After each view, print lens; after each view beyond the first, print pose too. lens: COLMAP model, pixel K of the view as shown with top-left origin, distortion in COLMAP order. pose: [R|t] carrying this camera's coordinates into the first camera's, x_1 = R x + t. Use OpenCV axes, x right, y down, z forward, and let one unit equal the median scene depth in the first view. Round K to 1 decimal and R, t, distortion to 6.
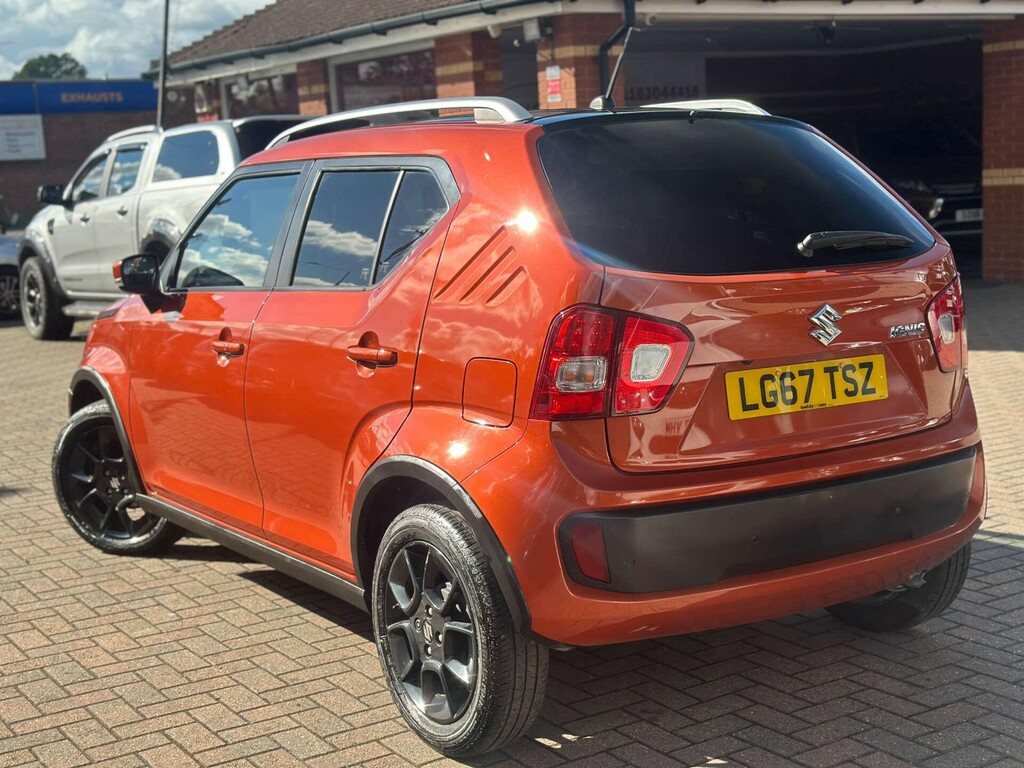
lens RADIAL K [[1411.1, 0, 513.9], [0, 1411.1, 381.4], [0, 0, 1]] dist [0.178276, -0.379113]
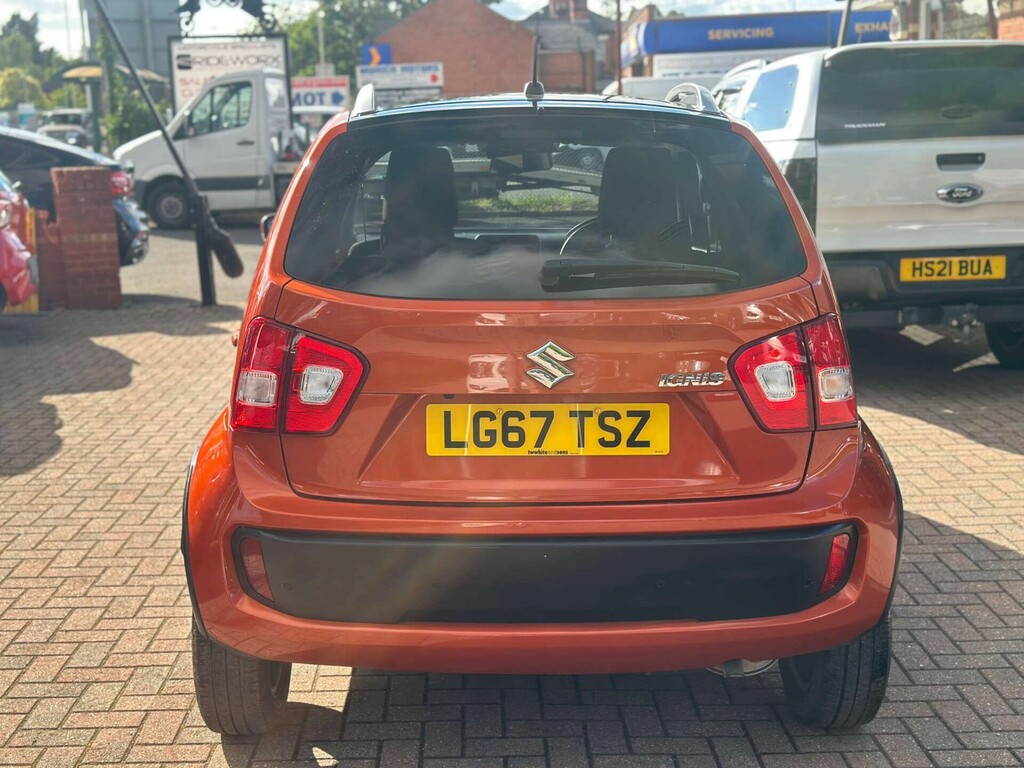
lens RADIAL K [[1411.2, 0, 516.3], [0, 1411.2, 387.9], [0, 0, 1]] dist [0.198261, -0.441914]
pose [[0.840173, 0.124696, -0.527789, 0.528445], [-0.091772, 0.991862, 0.088249, -0.079889], [0.534498, -0.025708, 0.844779, 0.190461]]
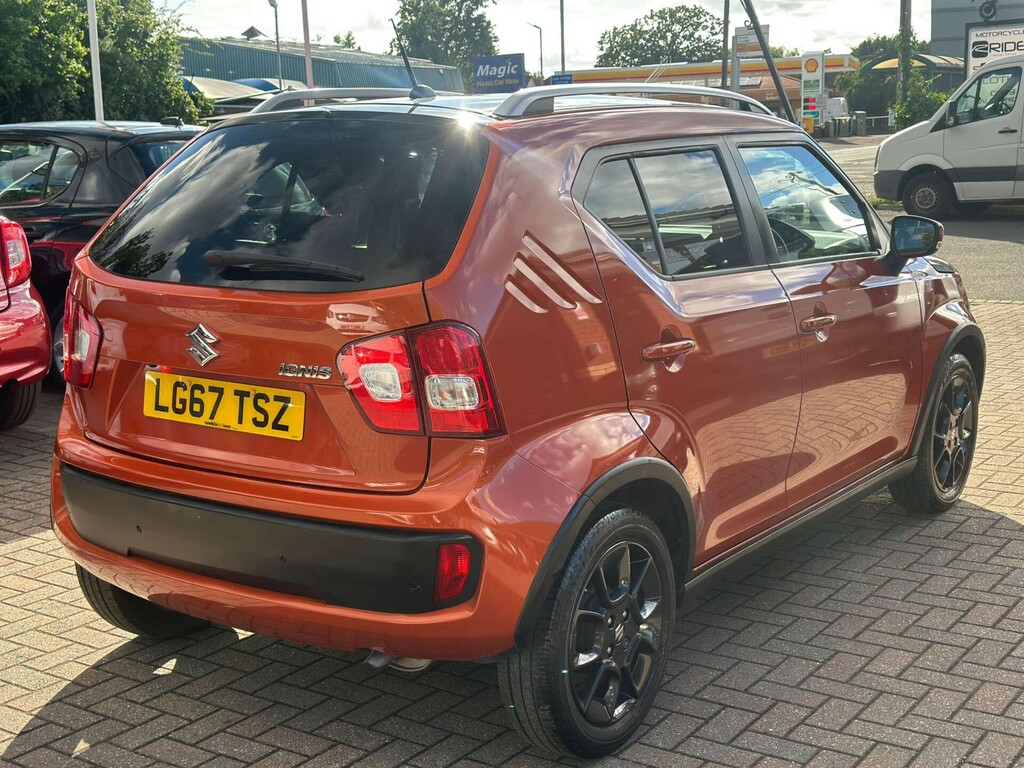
lens RADIAL K [[1411.2, 0, 516.3], [0, 1411.2, 387.9], [0, 0, 1]] dist [0.198261, -0.441914]
pose [[0.370137, 0.199419, -0.907321, 0.945025], [-0.124941, 0.978500, 0.164094, -0.156890], [0.920537, 0.052624, 0.387095, 0.646952]]
